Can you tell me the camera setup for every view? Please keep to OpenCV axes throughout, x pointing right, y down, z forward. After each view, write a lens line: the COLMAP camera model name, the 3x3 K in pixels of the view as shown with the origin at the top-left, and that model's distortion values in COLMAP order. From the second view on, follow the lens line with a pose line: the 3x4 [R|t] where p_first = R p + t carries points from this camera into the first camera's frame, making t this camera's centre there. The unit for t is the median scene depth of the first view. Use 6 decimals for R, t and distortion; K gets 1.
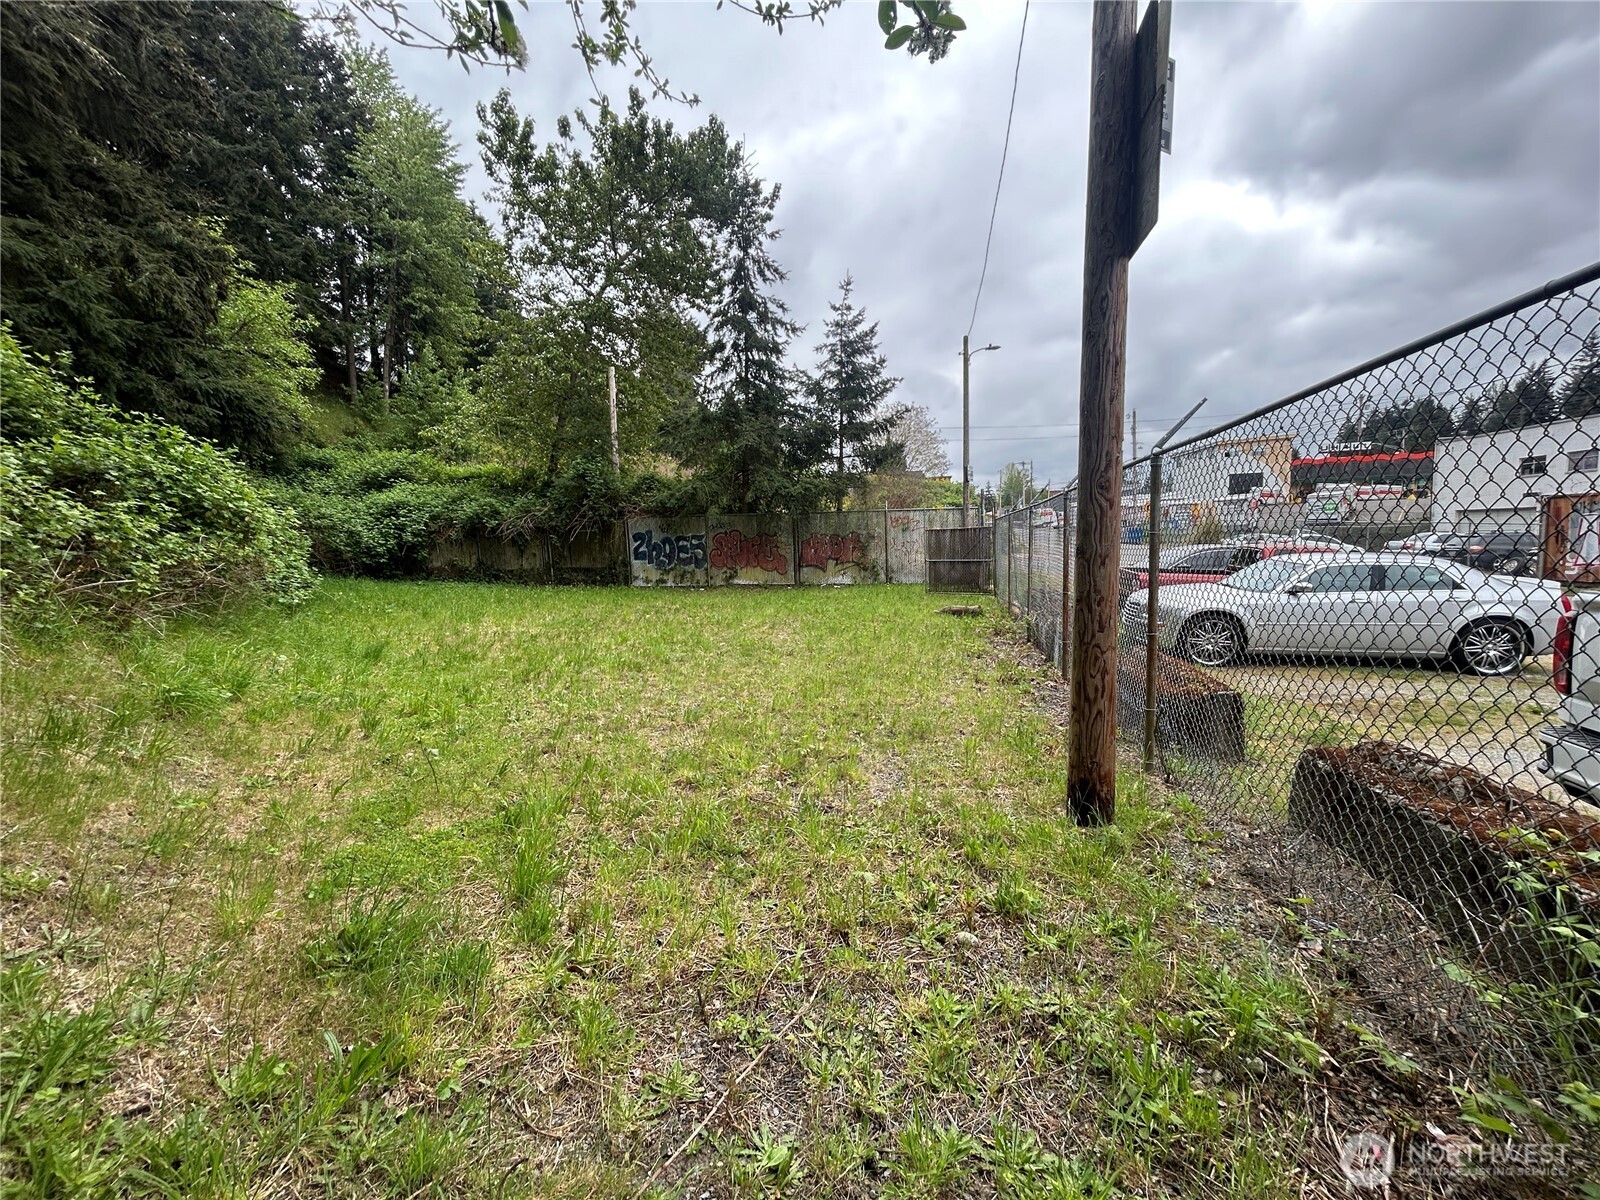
lens RADIAL K [[648.9, 0, 796.6], [0, 648.9, 604.1], [0, 0, 1]] dist [-0.000495, 0.001339]
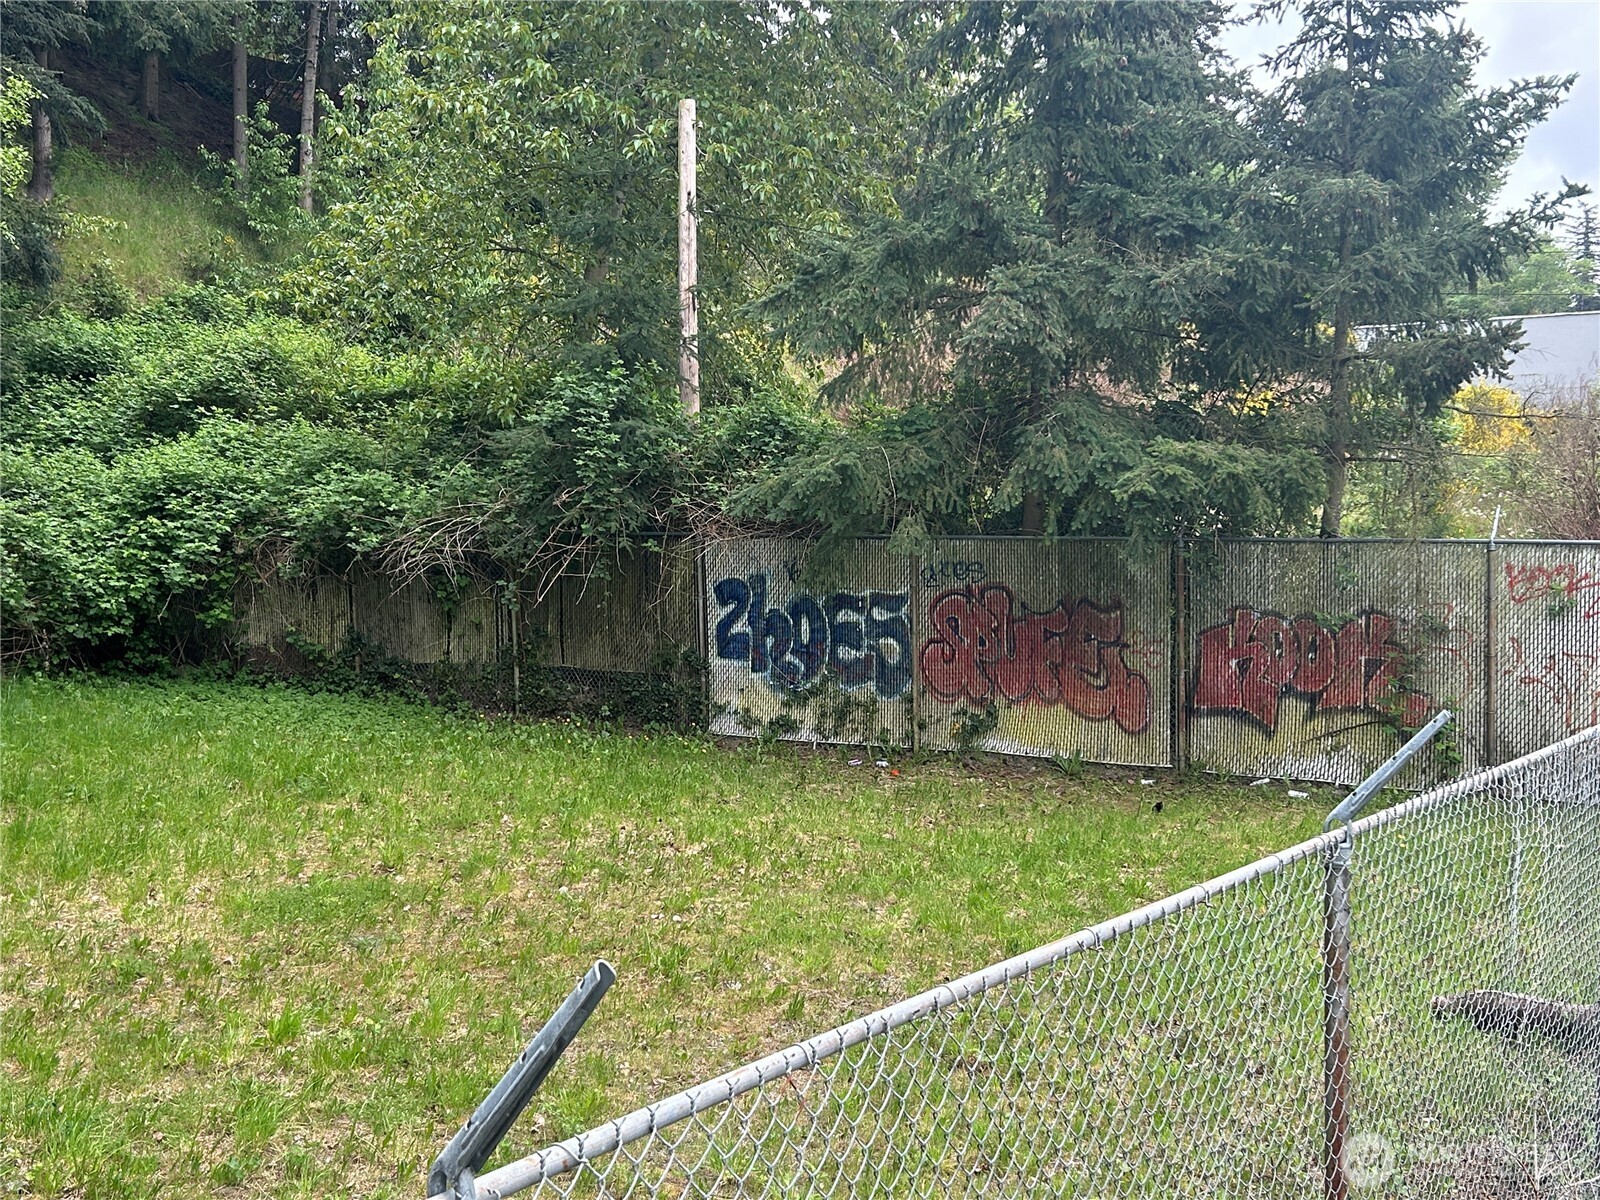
lens RADIAL K [[1855.2, 0, 801.4], [0, 1855.2, 601.8], [0, 0, 1]] dist [0.088395, 0.000000]
pose [[0.923000, 0.041548, -0.382550, 0.173289], [-0.054269, 0.998272, -0.022518, -0.081505], [0.380953, 0.041545, 0.923660, 0.114182]]
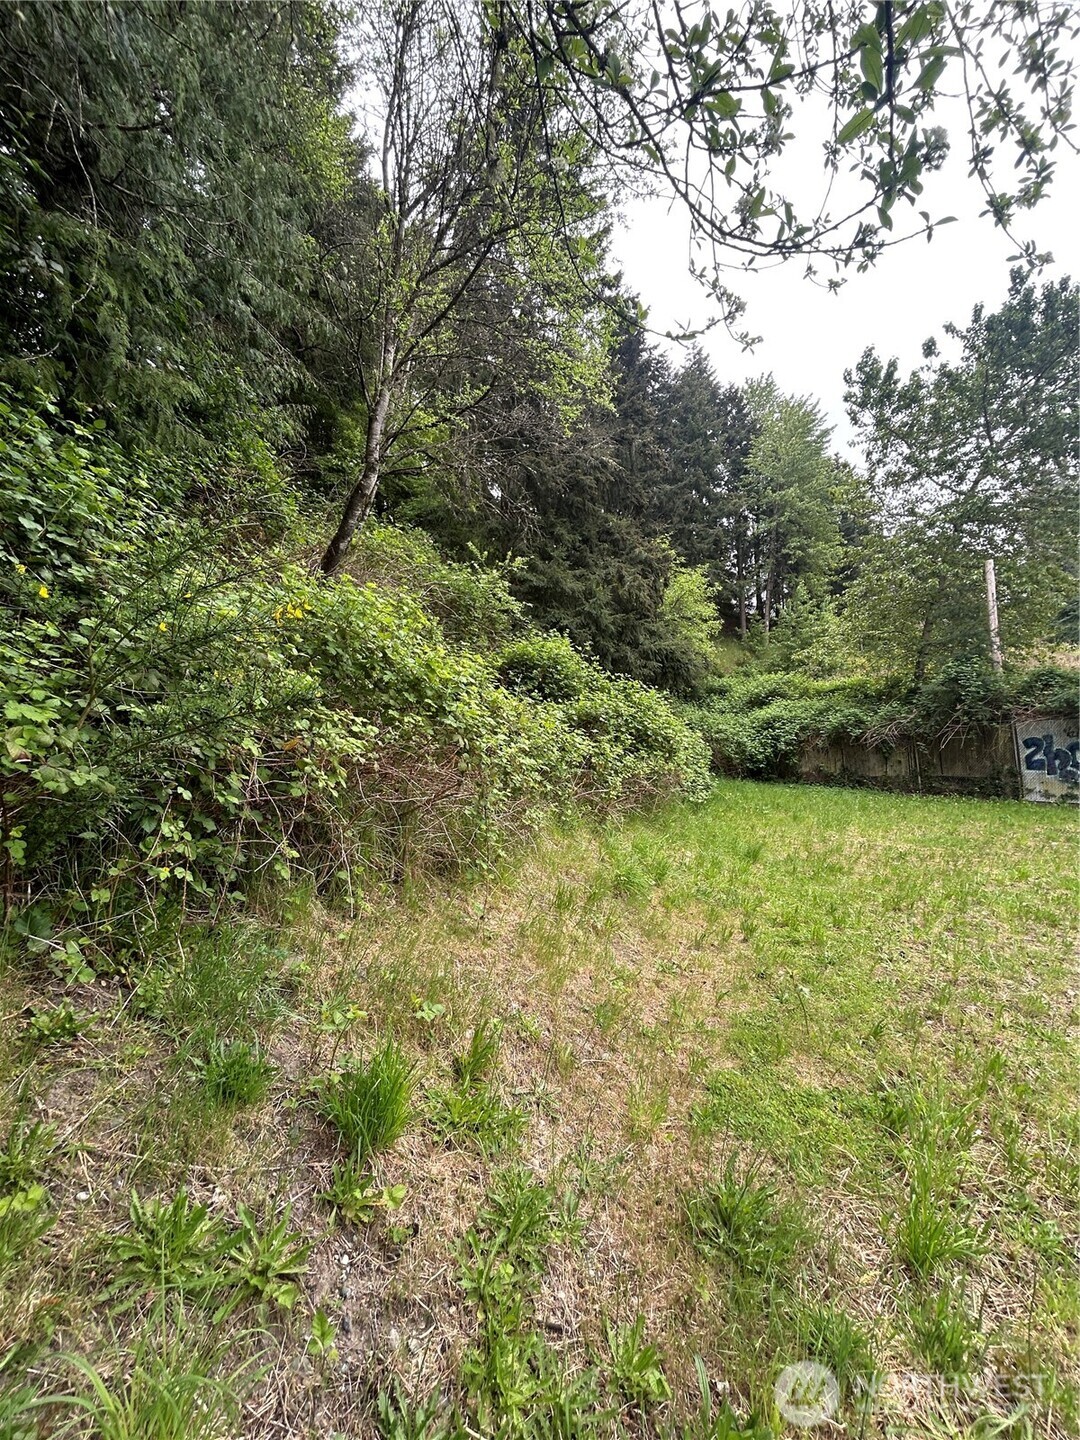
lens RADIAL K [[584.0, 0, 539.2], [0, 584.0, 716.1], [0, 0, 1]] dist [-0.000495, 0.001339]
pose [[0.597561, -0.052637, -0.800094, -0.014943], [-0.061392, 0.991910, -0.111108, -0.013396], [0.799470, 0.115513, 0.589495, 0.023406]]
